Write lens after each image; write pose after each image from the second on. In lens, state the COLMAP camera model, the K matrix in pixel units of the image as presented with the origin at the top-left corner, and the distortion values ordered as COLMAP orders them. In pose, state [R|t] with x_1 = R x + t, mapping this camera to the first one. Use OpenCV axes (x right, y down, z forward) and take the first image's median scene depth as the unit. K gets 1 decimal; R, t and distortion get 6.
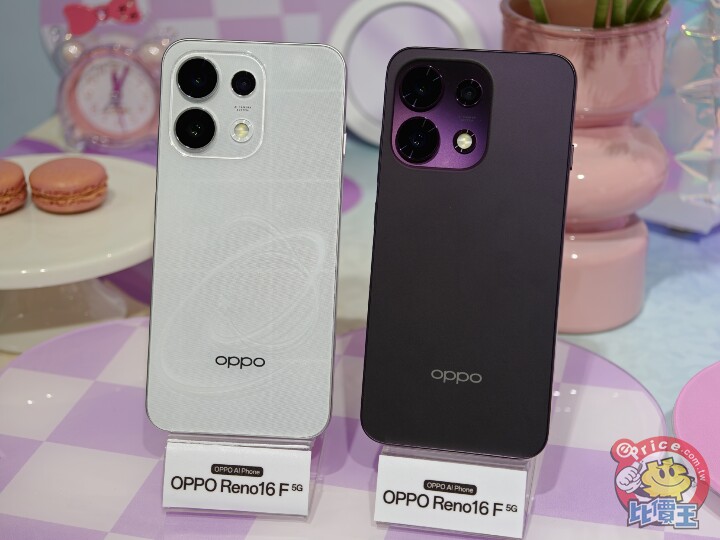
lens RADIAL K [[1465.2, 0, 360.0], [0, 1465.2, 267.3], [0, 0, 1]] dist [0.371354, 0.000000]
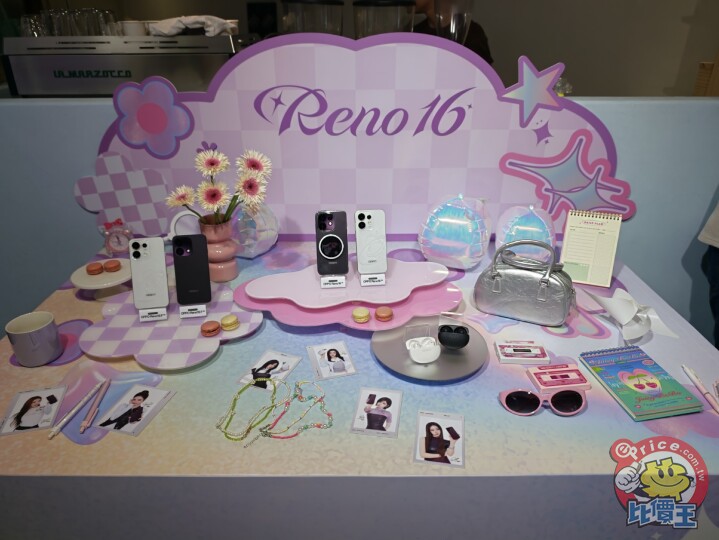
lens RADIAL K [[479.2, 0, 360.0], [0, 479.2, 269.6], [0, 0, 1]] dist [-0.001102, -0.000749]
pose [[0.948200, -0.129820, 0.289935, 0.125835], [0.124344, 0.991537, 0.037313, -0.000422], [-0.292326, 0.000671, 0.956319, -0.785540]]
